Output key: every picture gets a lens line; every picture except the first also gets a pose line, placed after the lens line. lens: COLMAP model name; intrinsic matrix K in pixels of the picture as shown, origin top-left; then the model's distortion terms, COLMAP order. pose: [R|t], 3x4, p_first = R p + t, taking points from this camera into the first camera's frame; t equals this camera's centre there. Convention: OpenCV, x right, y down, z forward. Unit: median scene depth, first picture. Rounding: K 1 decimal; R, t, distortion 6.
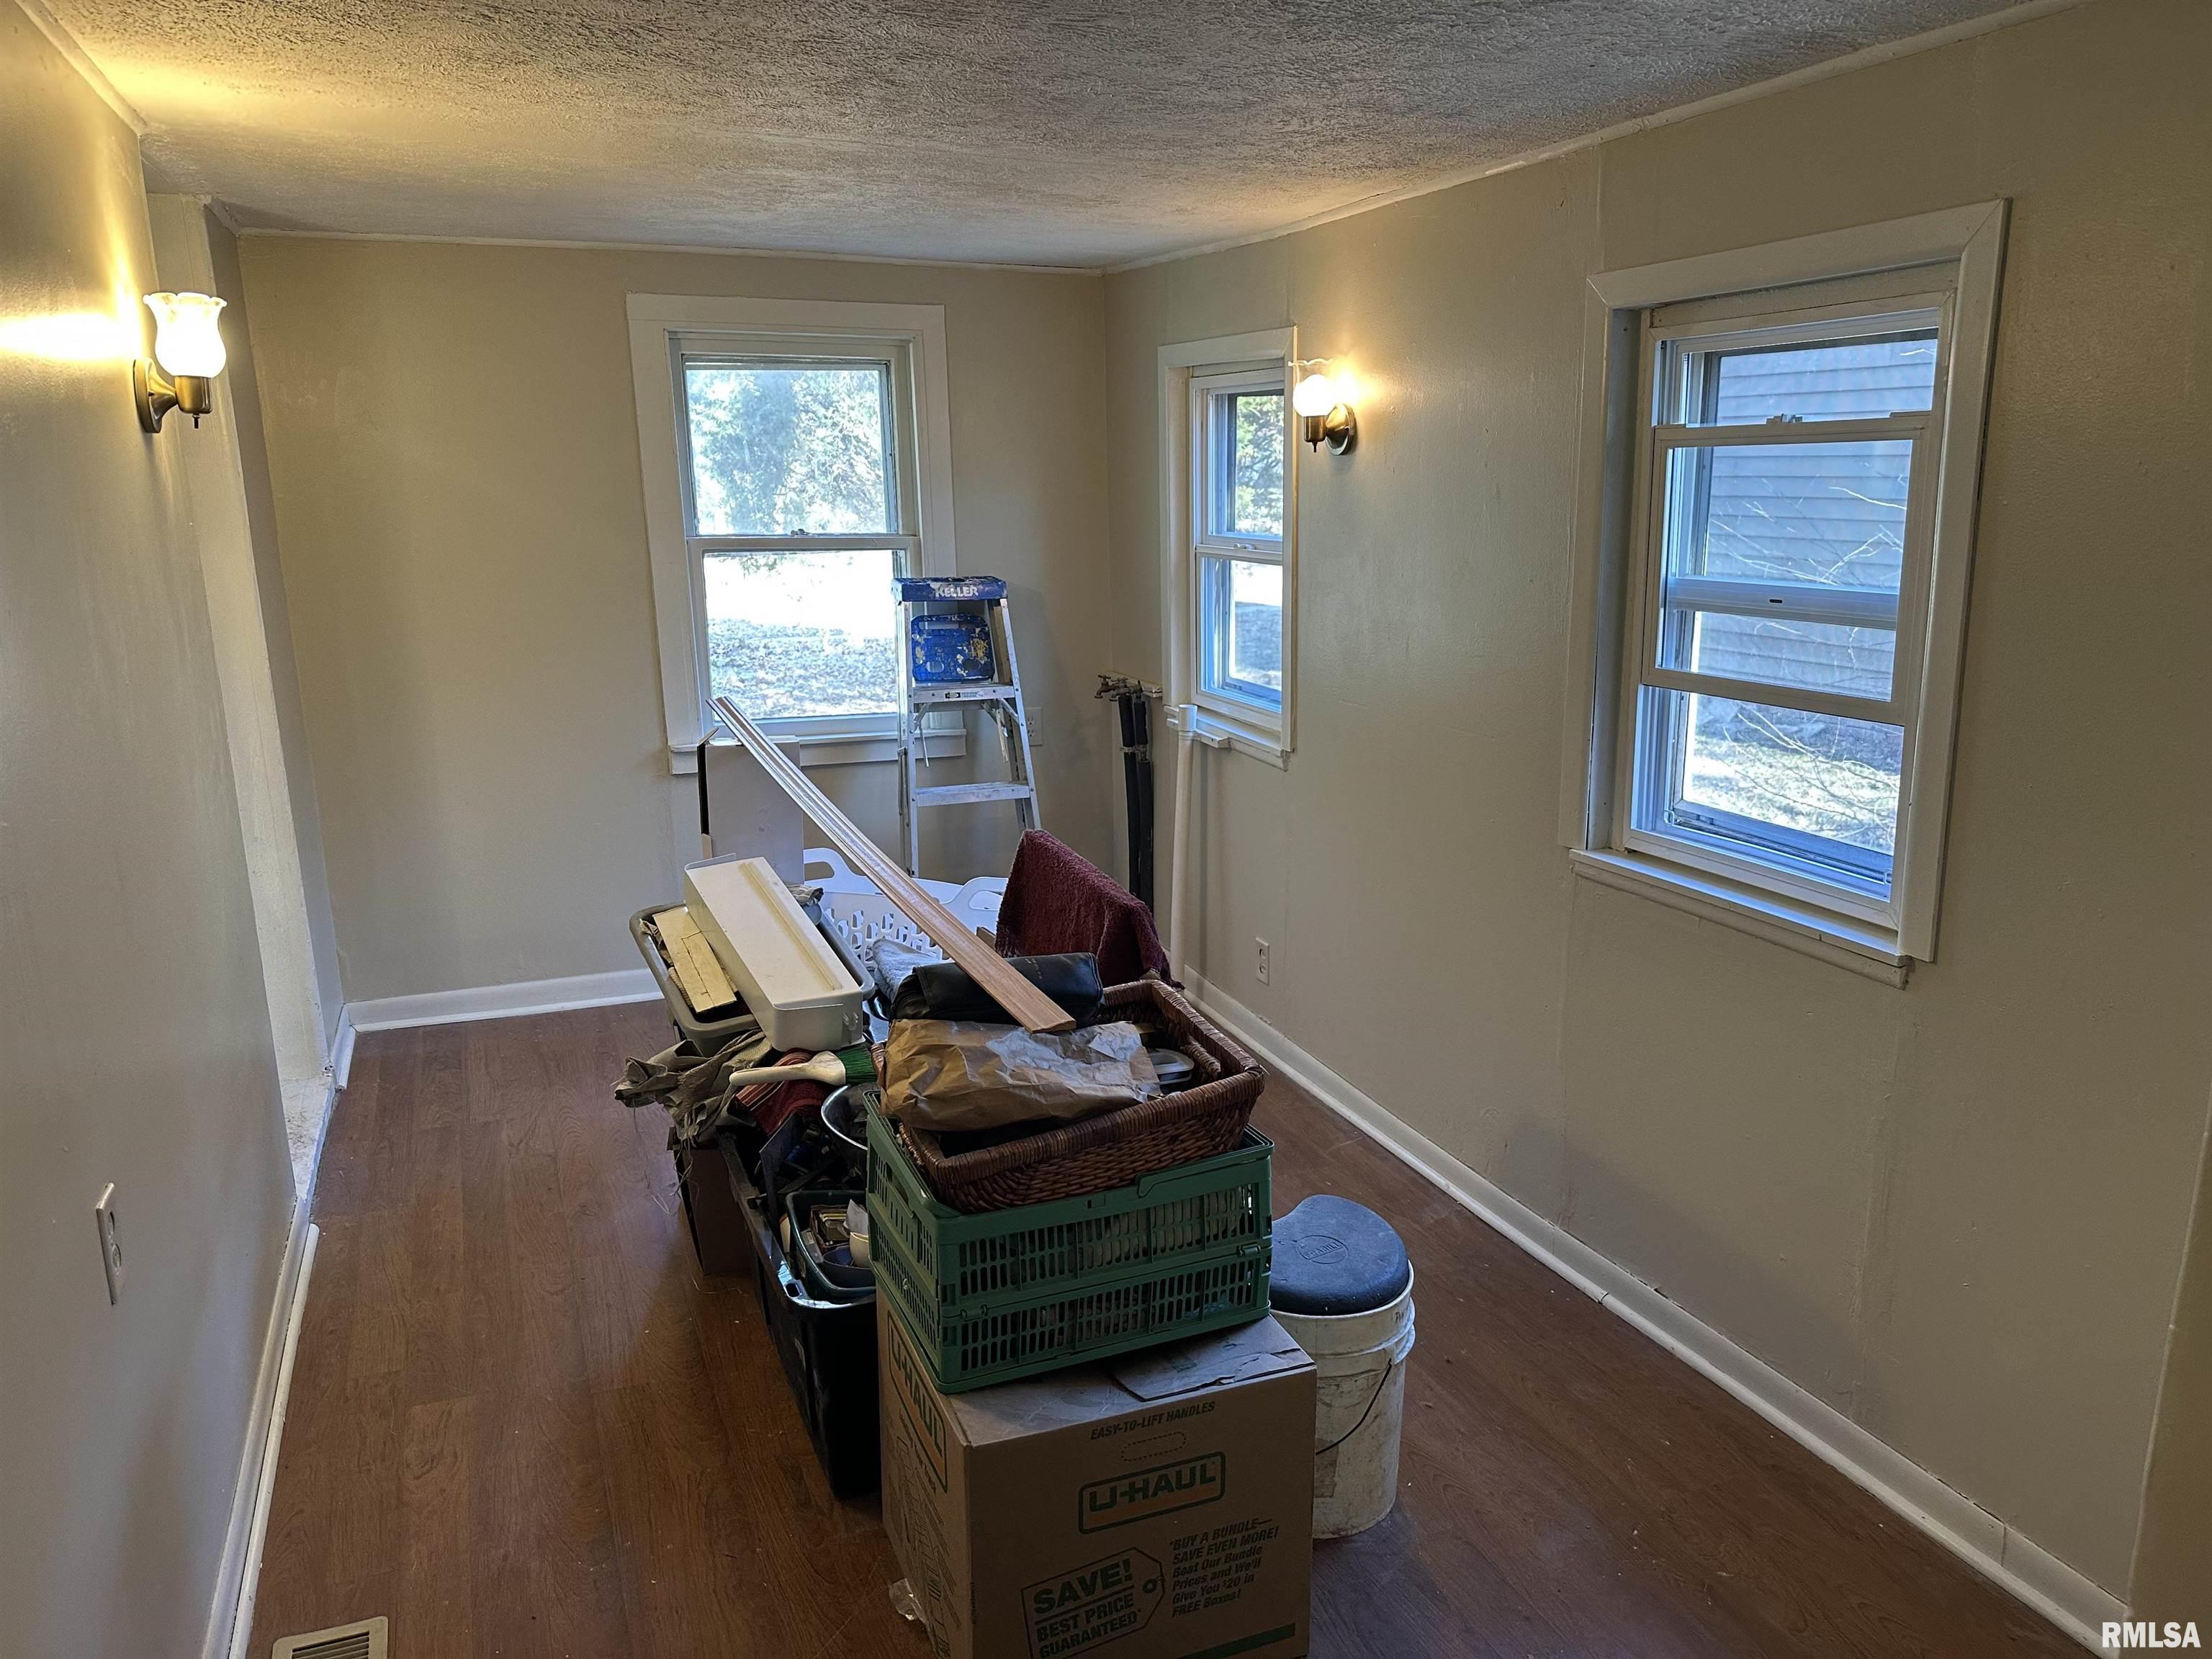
lens RADIAL K [[1548.2, 0, 1079.2], [0, 1548.2, 836.8], [0, 0, 1]] dist [0.044217, -0.049403]
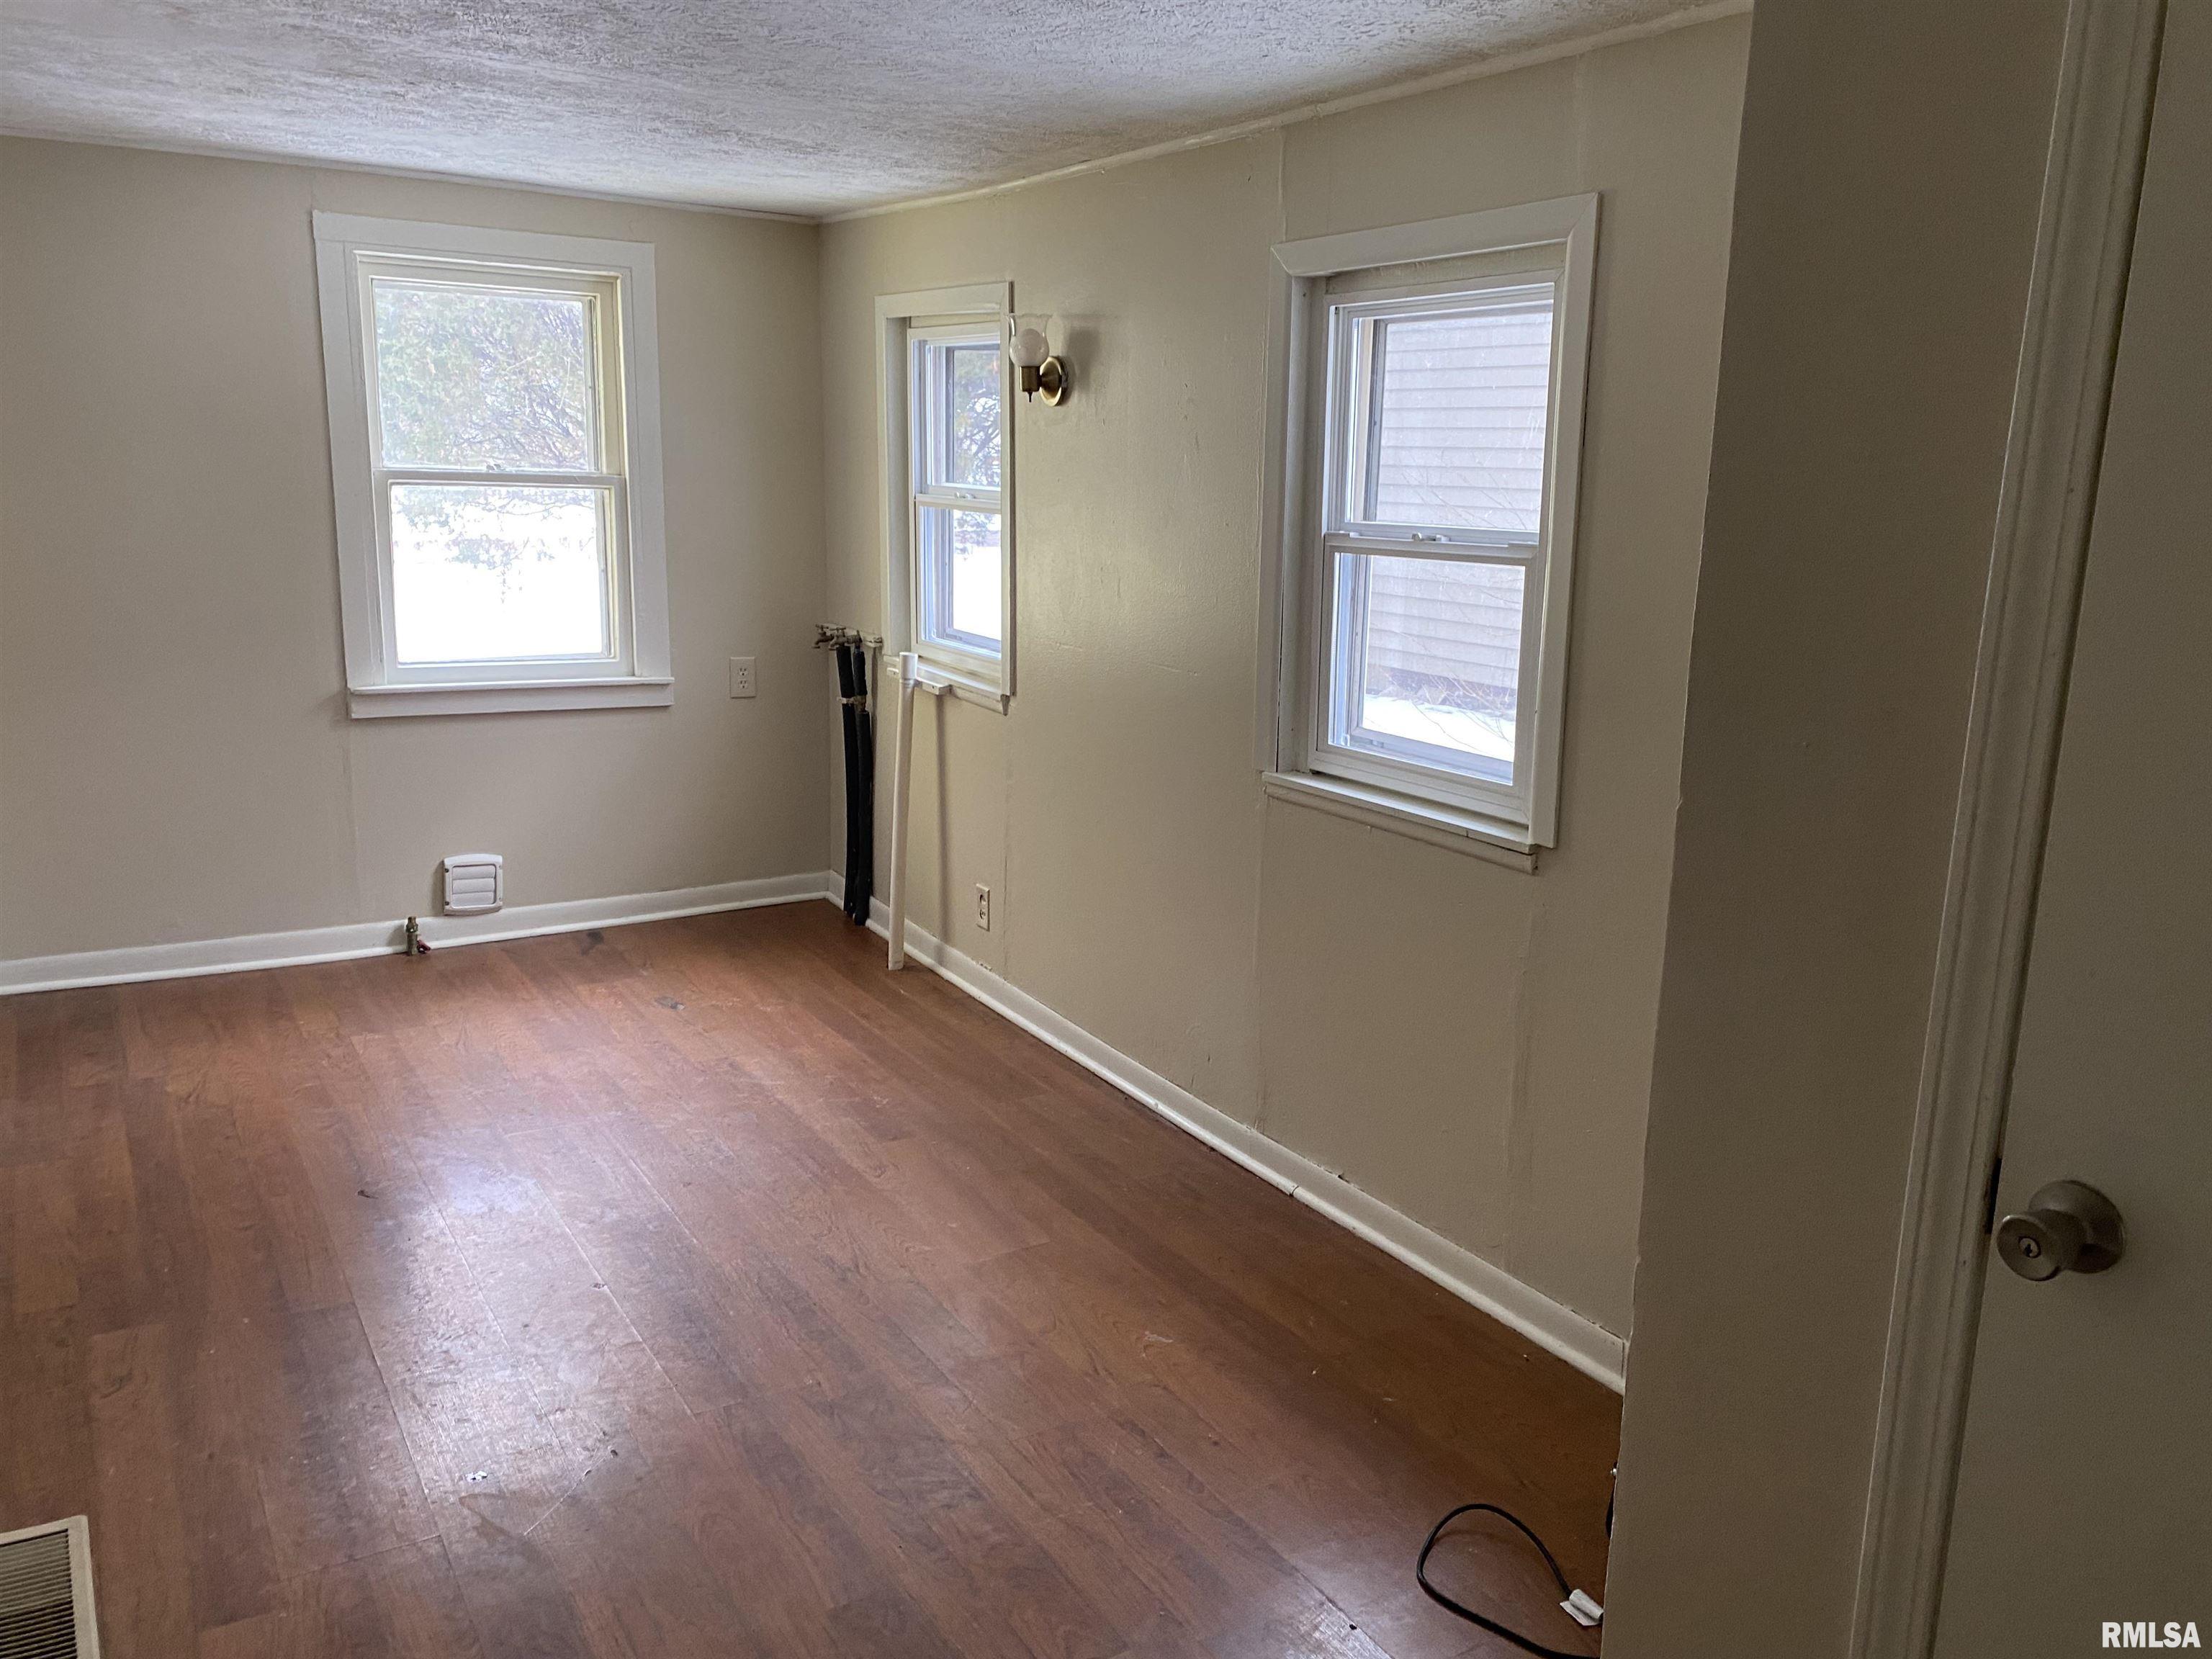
lens RADIAL K [[1671.6, 0, 1060.0], [0, 1671.6, 775.0], [0, 0, 1]] dist [0.059844, -0.053115]
pose [[0.986856, 0.005538, 0.161509, -0.009911], [0.000695, 0.999258, -0.038510, 0.052554], [-0.161602, 0.038116, 0.986120, -0.116463]]
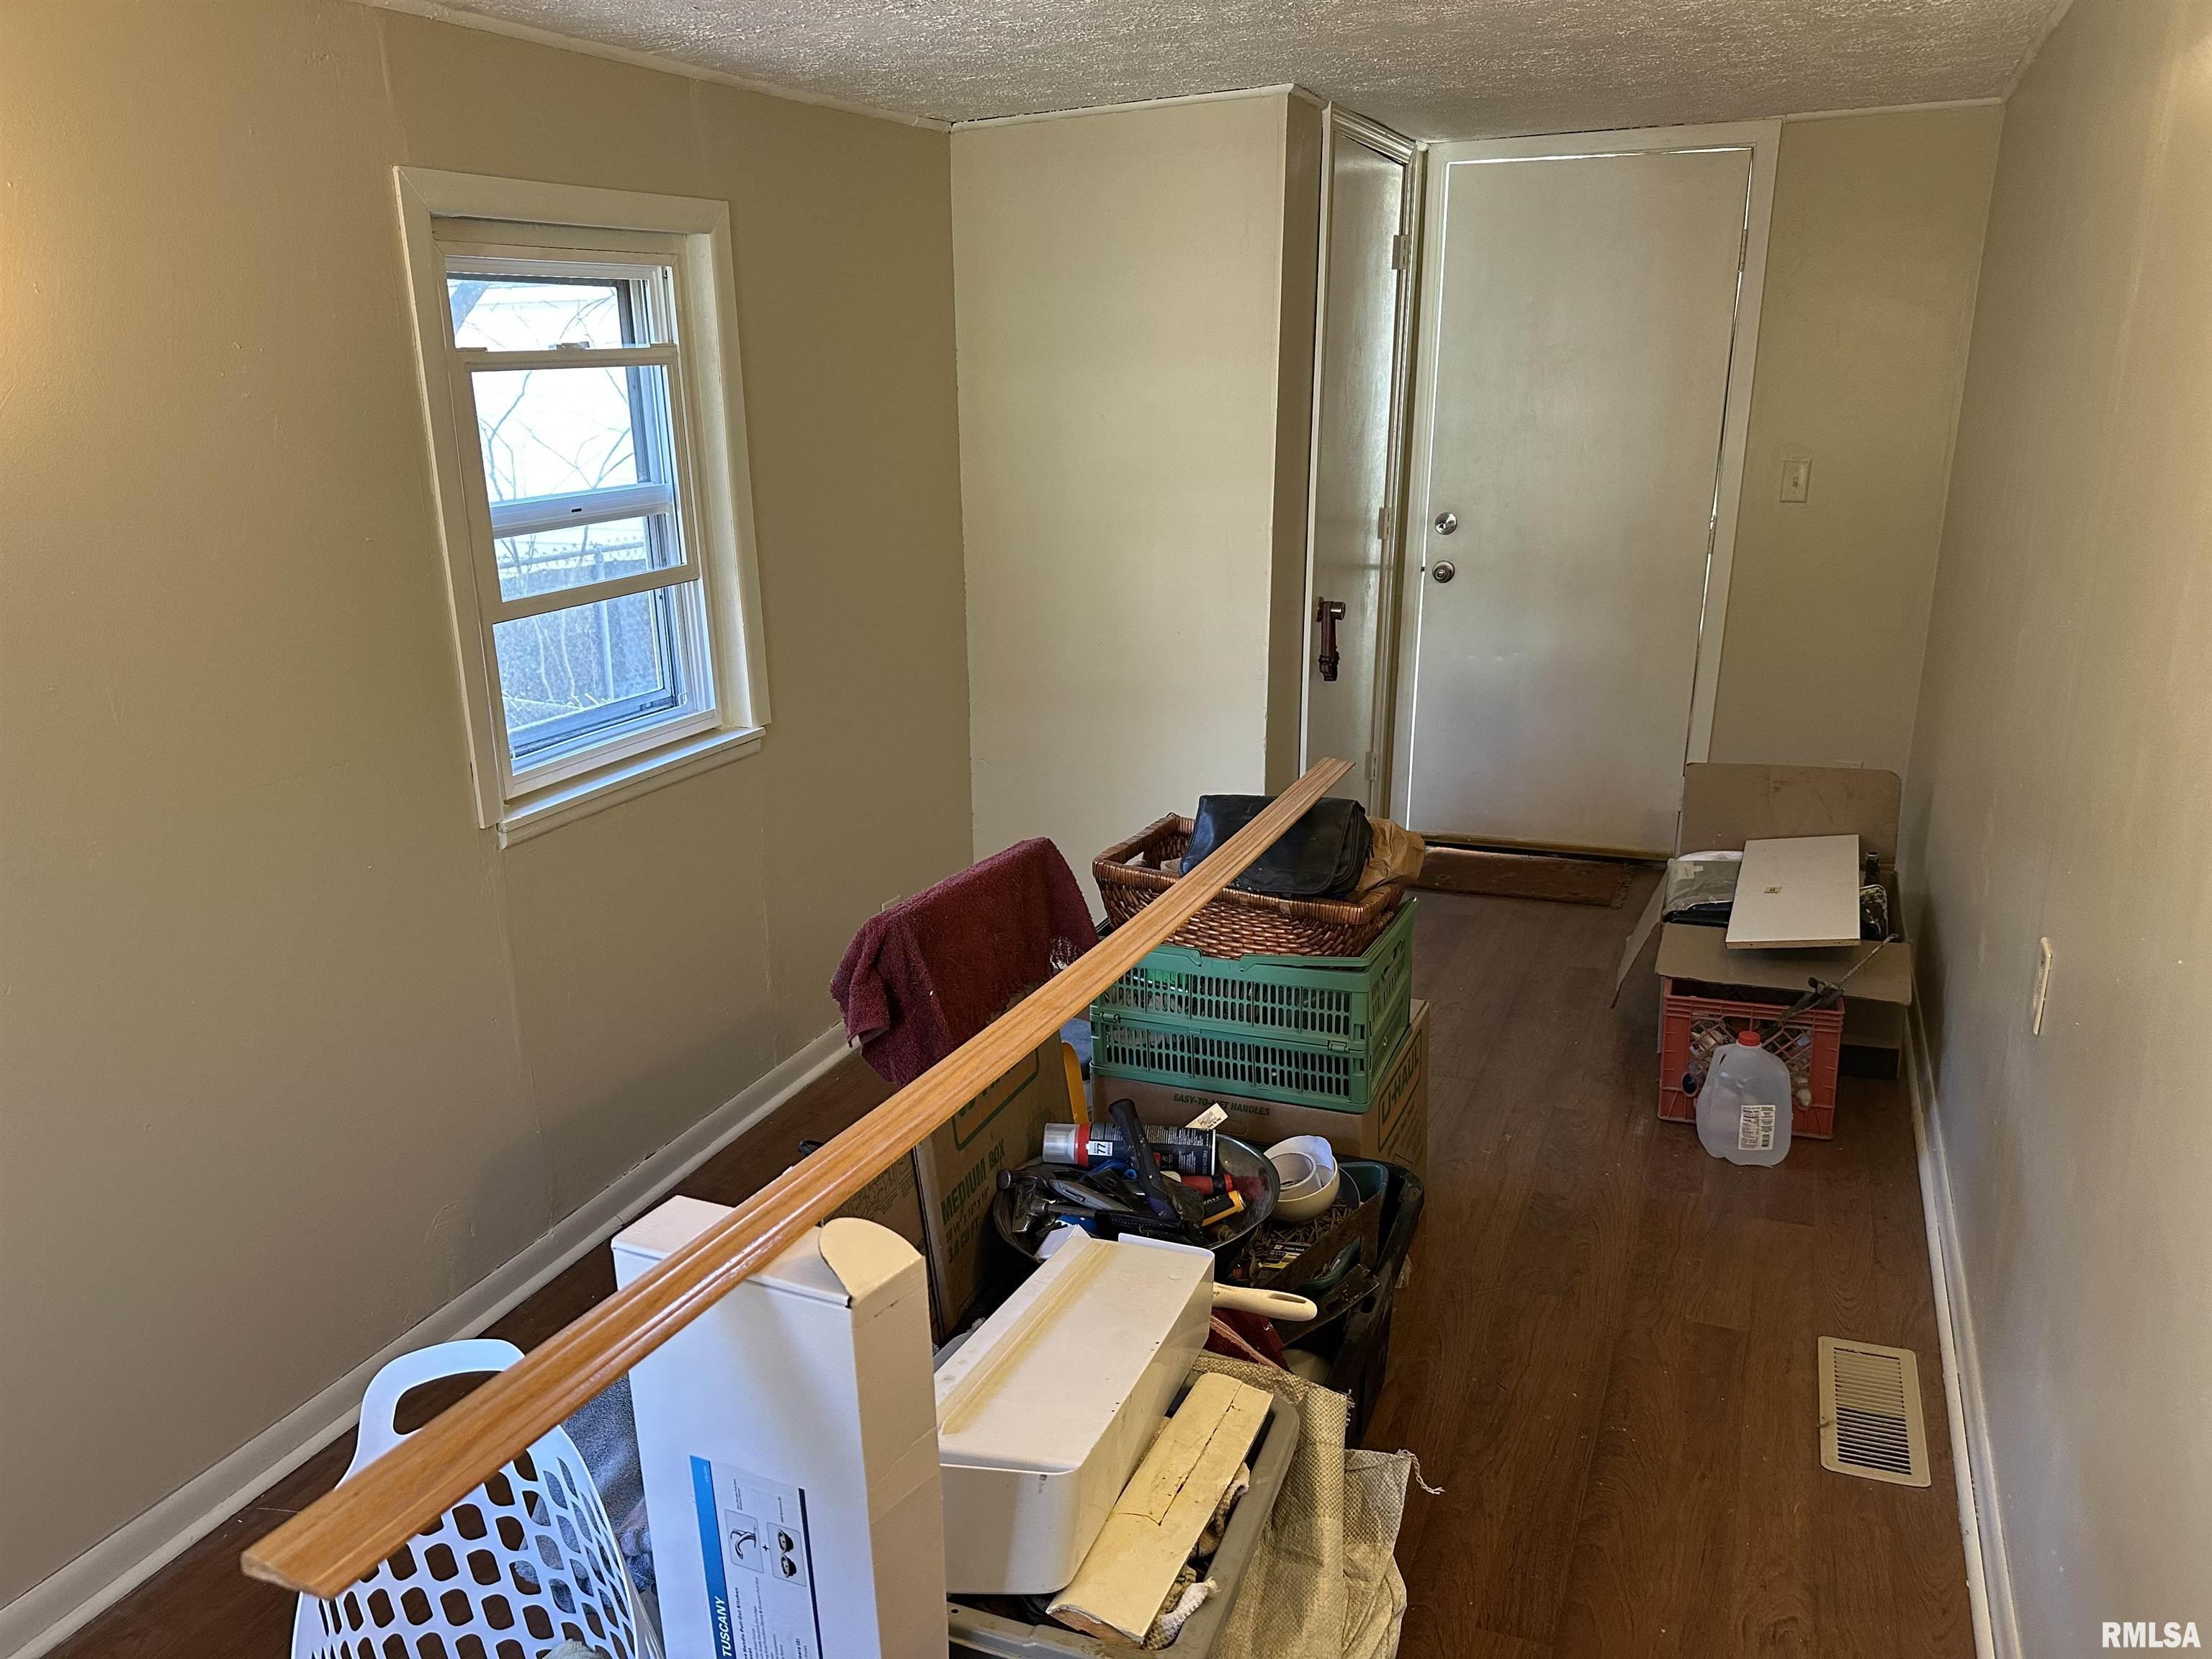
lens RADIAL K [[1556.9, 0, 1113.0], [0, 1556.9, 854.1], [0, 0, 1]] dist [0.068362, -0.076562]
pose [[-0.707343, -0.186502, 0.681824, -0.519246], [0.194217, 0.876167, 0.441147, -0.288857], [-0.679666, 0.444464, -0.583529, 1.215613]]
